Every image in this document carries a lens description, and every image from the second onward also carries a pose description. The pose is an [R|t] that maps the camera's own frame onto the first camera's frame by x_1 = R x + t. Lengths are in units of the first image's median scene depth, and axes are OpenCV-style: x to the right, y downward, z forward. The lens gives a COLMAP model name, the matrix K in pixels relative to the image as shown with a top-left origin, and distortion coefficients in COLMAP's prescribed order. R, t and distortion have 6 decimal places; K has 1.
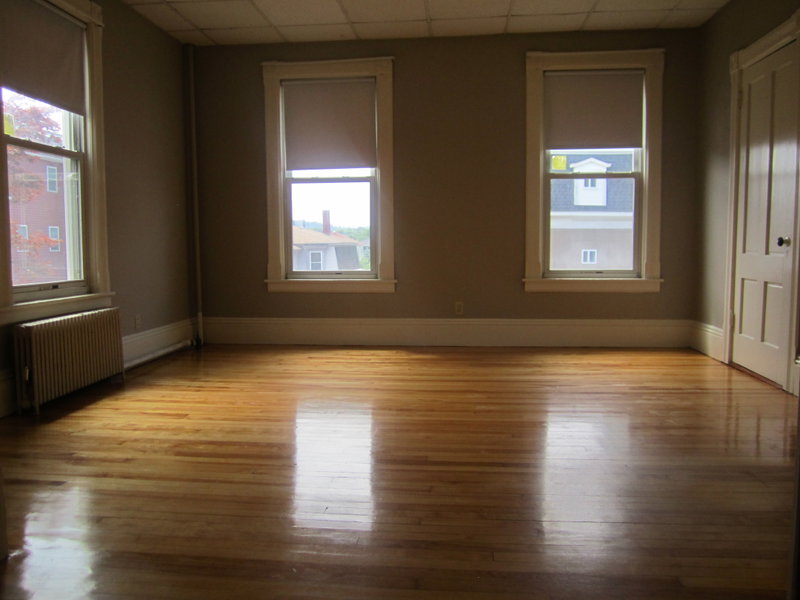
lens RADIAL K [[663.1, 0, 400.0], [0, 663.1, 300.0], [0, 0, 1]] dist [-0.048848, 0.002308]
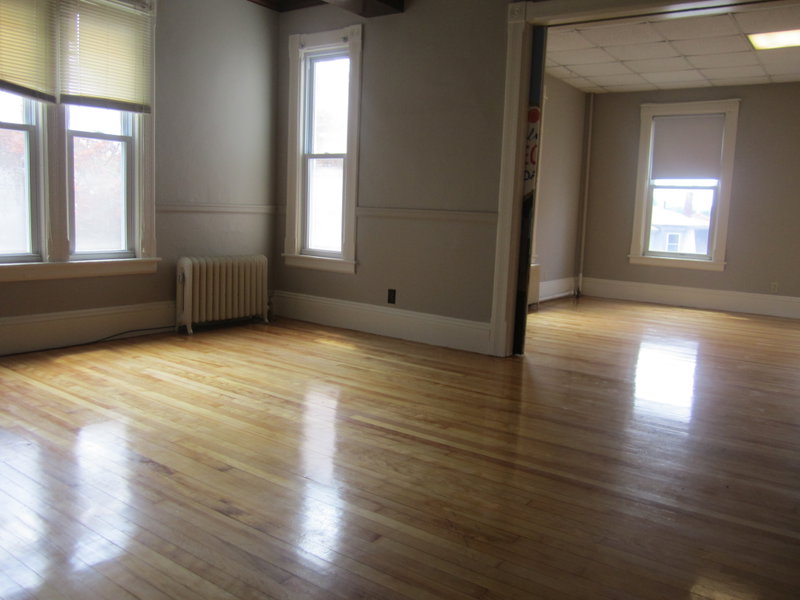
lens RADIAL K [[663.1, 0, 400.0], [0, 663.1, 300.0], [0, 0, 1]] dist [-0.048848, 0.002308]
pose [[0.865412, 0.104936, -0.489949, 0.084092], [-0.086140, 0.994424, 0.060831, 0.023462], [0.493601, -0.010439, 0.869626, -0.521051]]
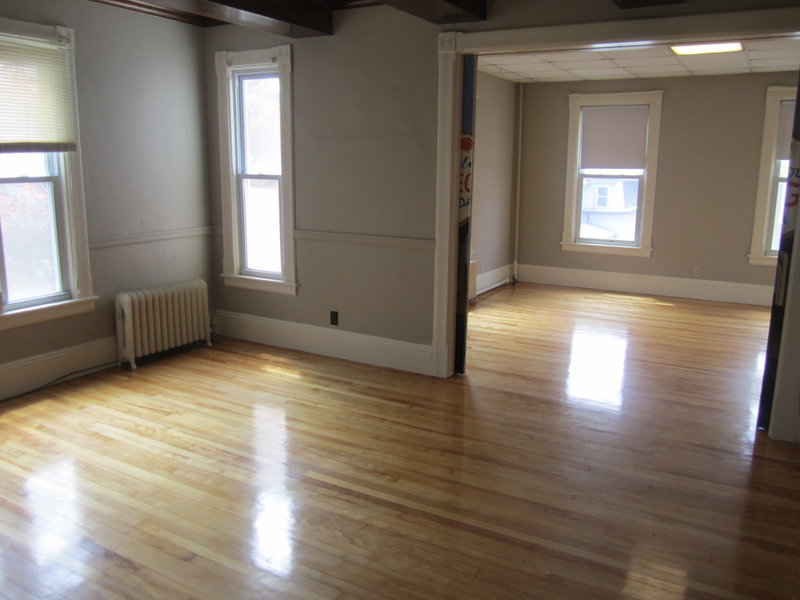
lens RADIAL K [[663.1, 0, 400.0], [0, 663.1, 300.0], [0, 0, 1]] dist [-0.048848, 0.002308]
pose [[0.911574, 0.095709, -0.399841, 0.078128], [-0.048560, 0.990784, 0.126451, -0.075261], [0.408258, -0.095853, 0.907820, -0.534814]]
